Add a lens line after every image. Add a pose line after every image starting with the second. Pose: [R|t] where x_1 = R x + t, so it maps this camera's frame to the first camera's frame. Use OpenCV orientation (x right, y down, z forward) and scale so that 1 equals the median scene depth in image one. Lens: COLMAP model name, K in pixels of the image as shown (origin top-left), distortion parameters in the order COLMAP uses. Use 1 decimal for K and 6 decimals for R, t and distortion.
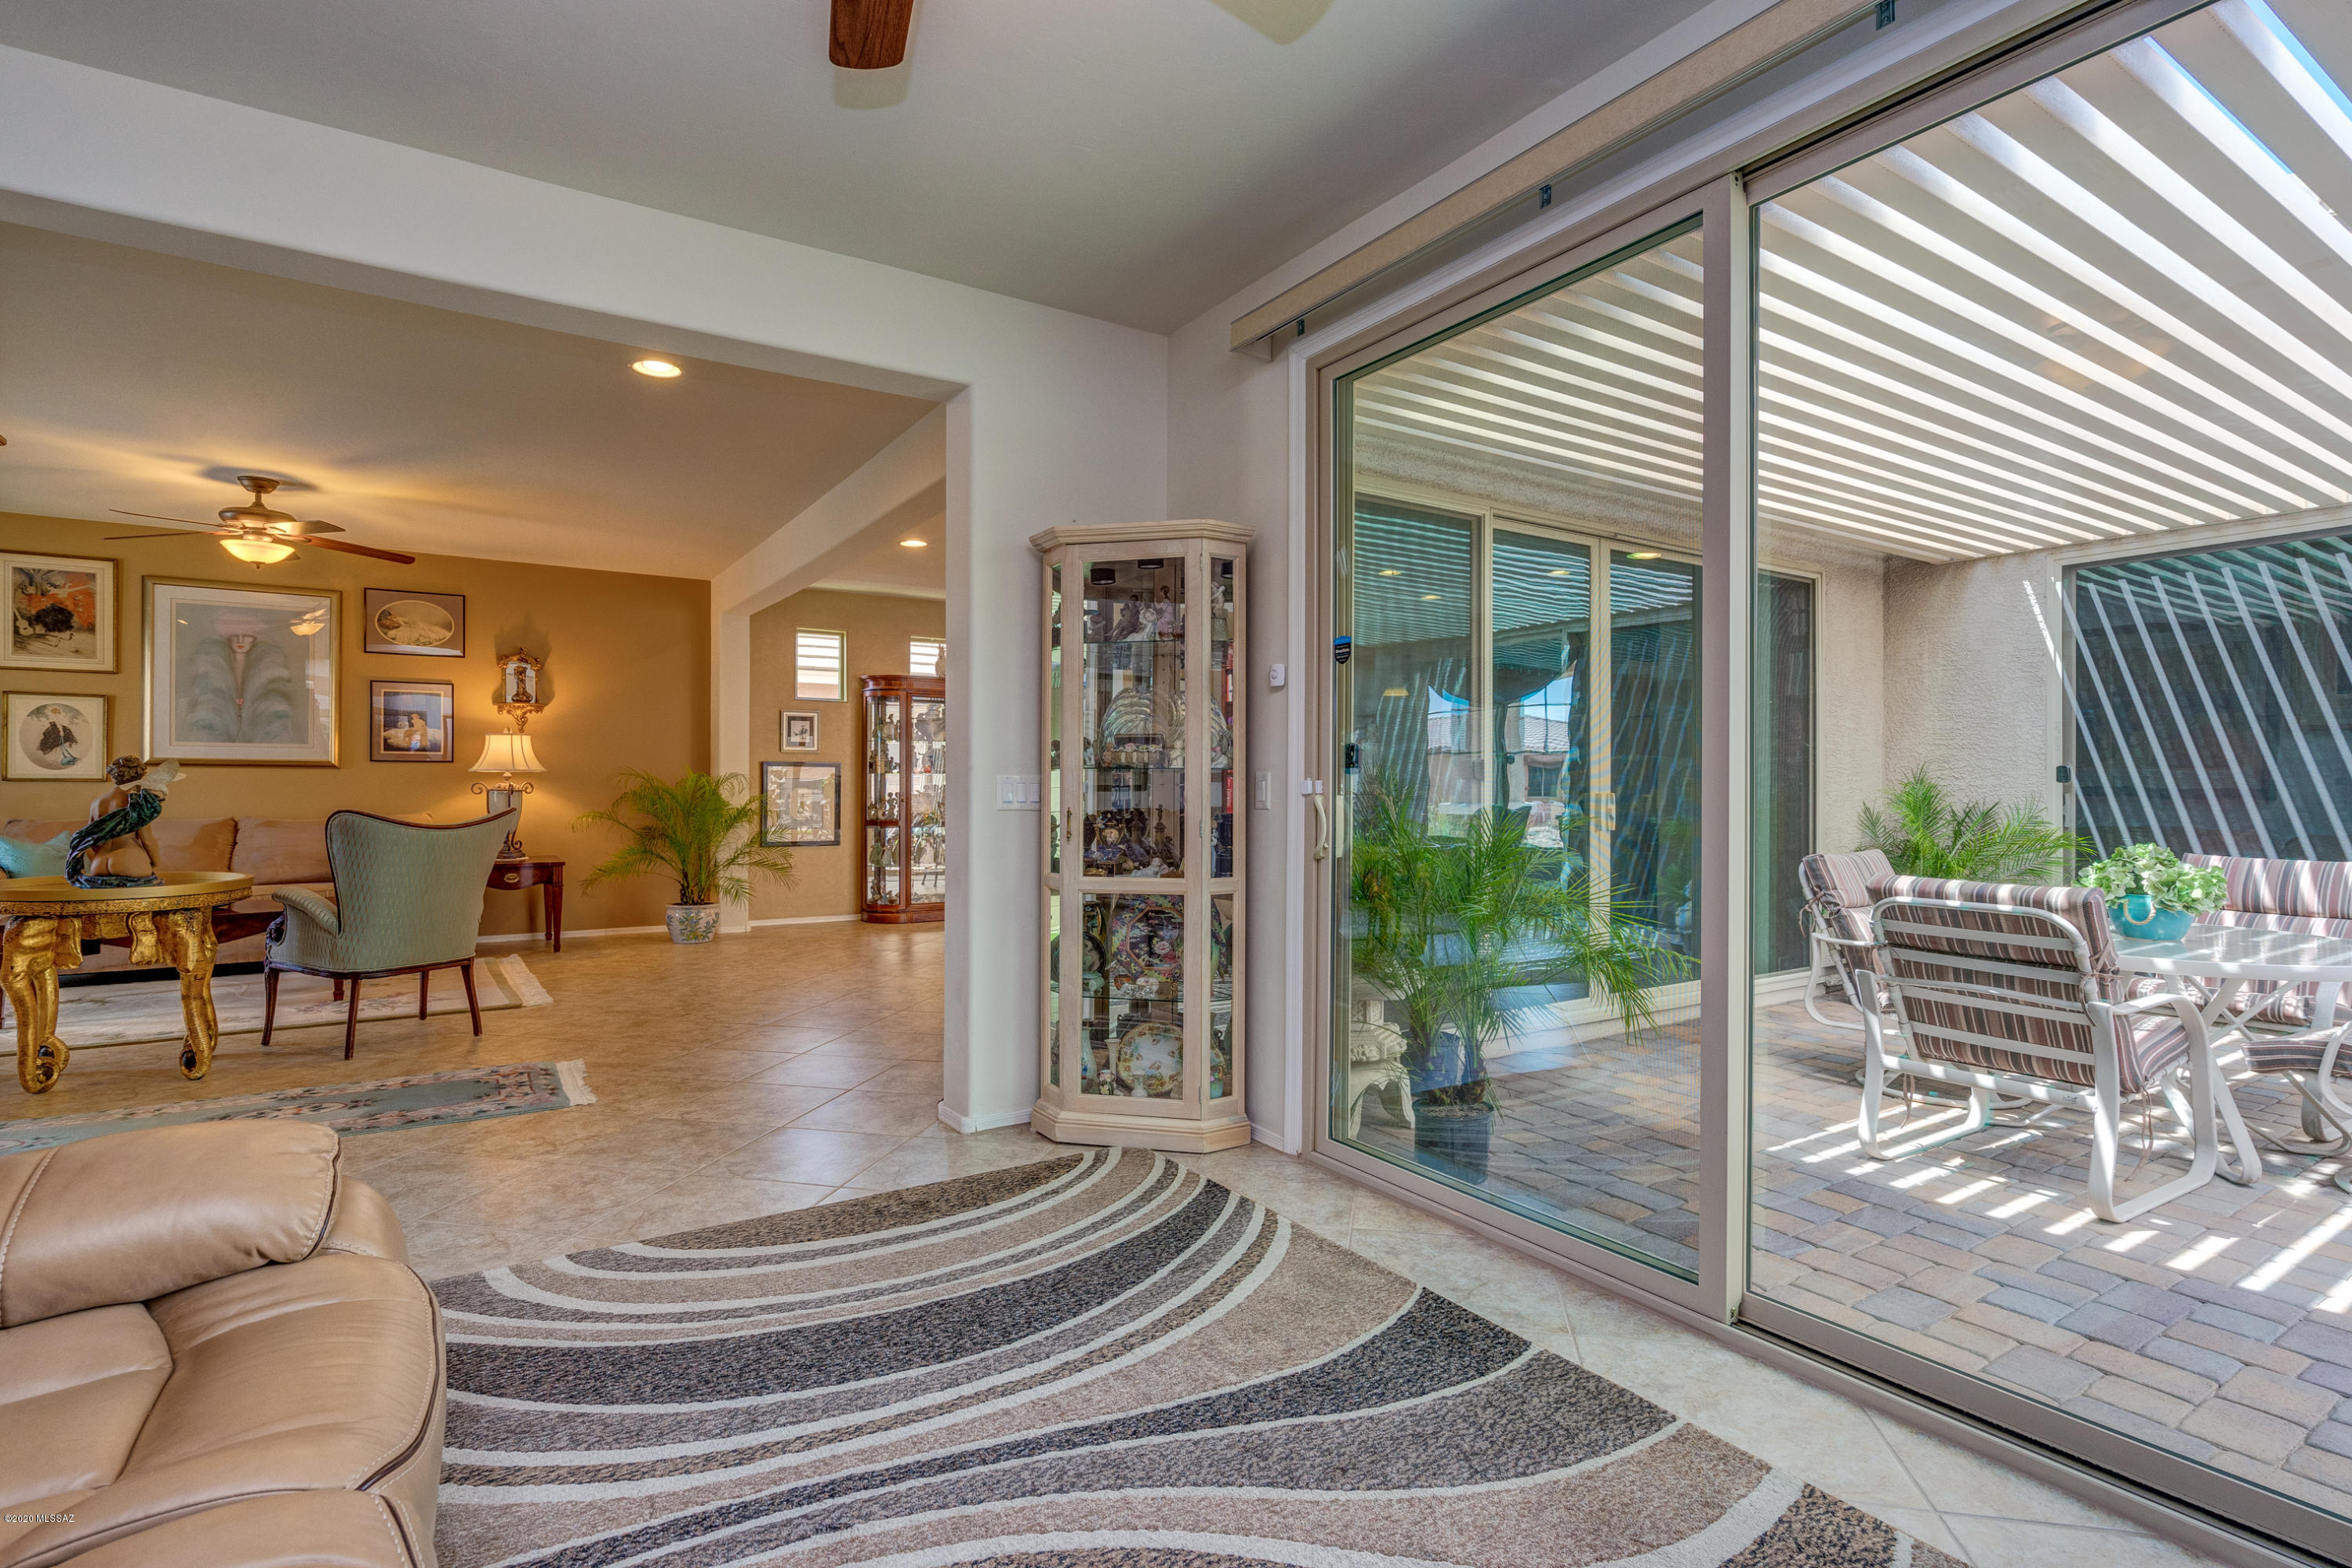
lens RADIAL K [[1093.2, 0, 1178.2], [0, 1093.2, 786.6], [0, 0, 1]] dist [-0.000937, 0.000391]
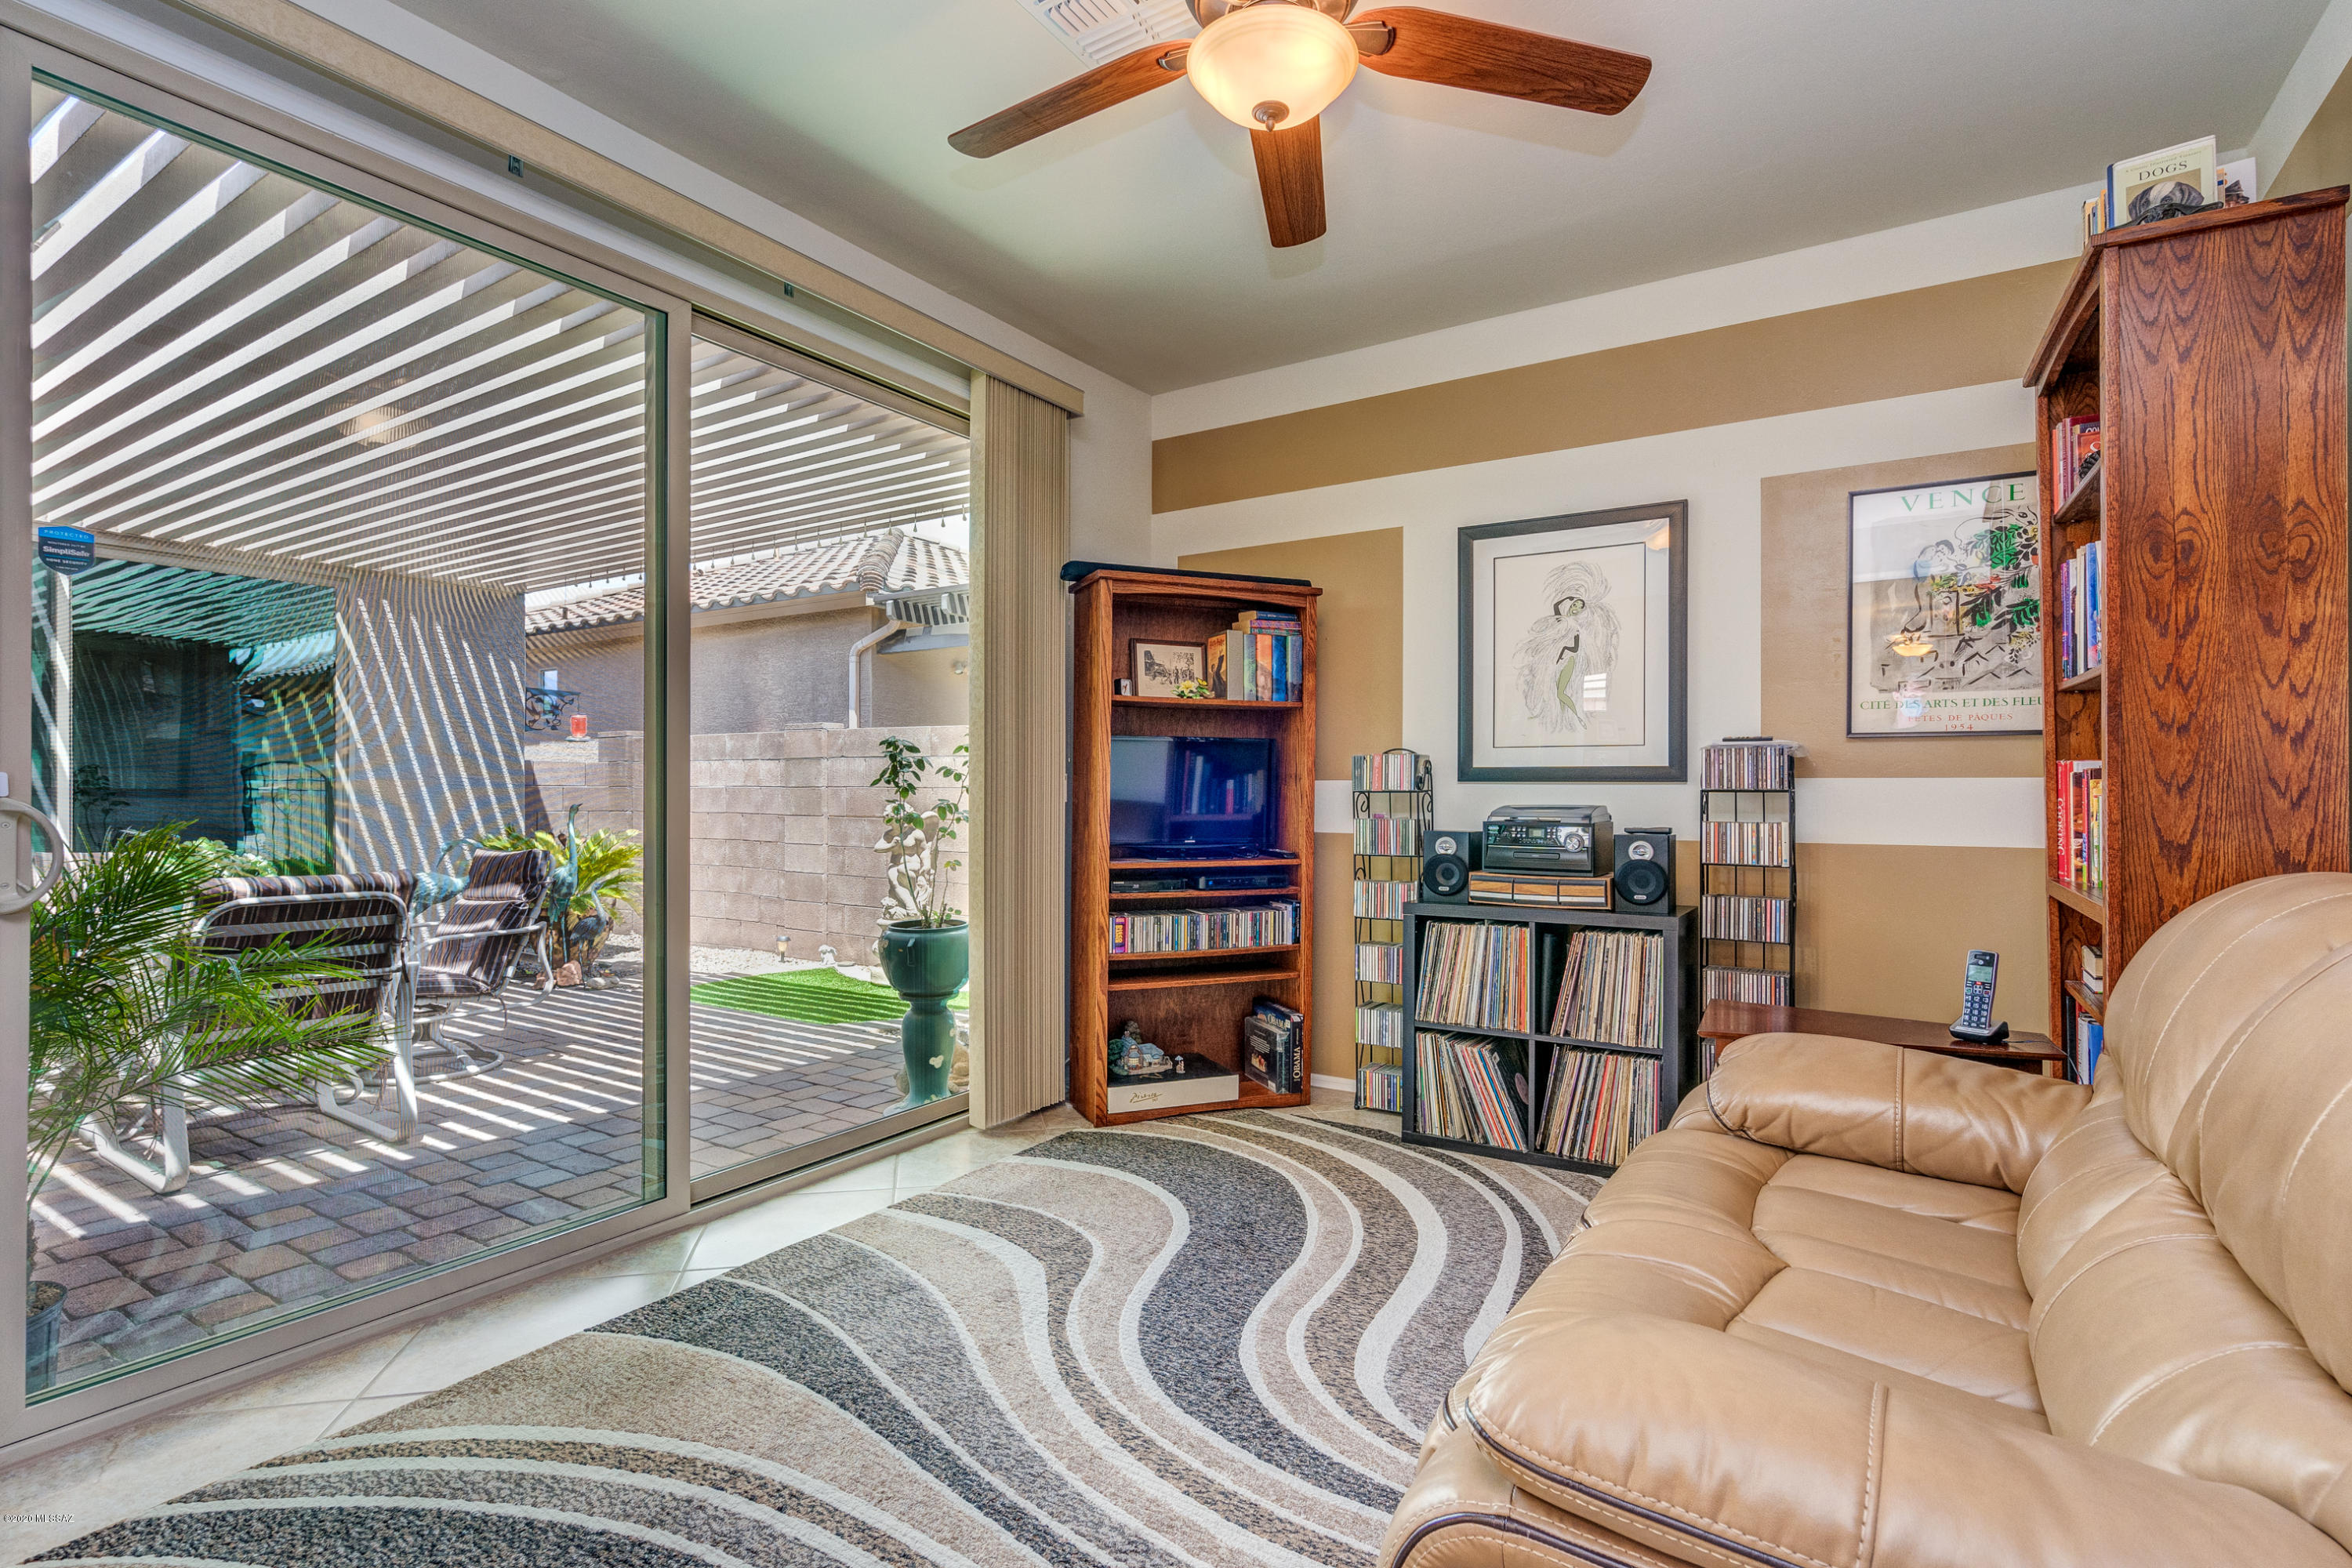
lens RADIAL K [[1093.2, 0, 1181.8], [0, 1093.2, 781.4], [0, 0, 1]] dist [-0.000937, 0.000391]
pose [[-0.379740, 0.000613, 0.925093, -0.651320], [-0.003945, 0.999990, -0.002282, -0.005437], [-0.925085, -0.004516, -0.379733, 0.700944]]
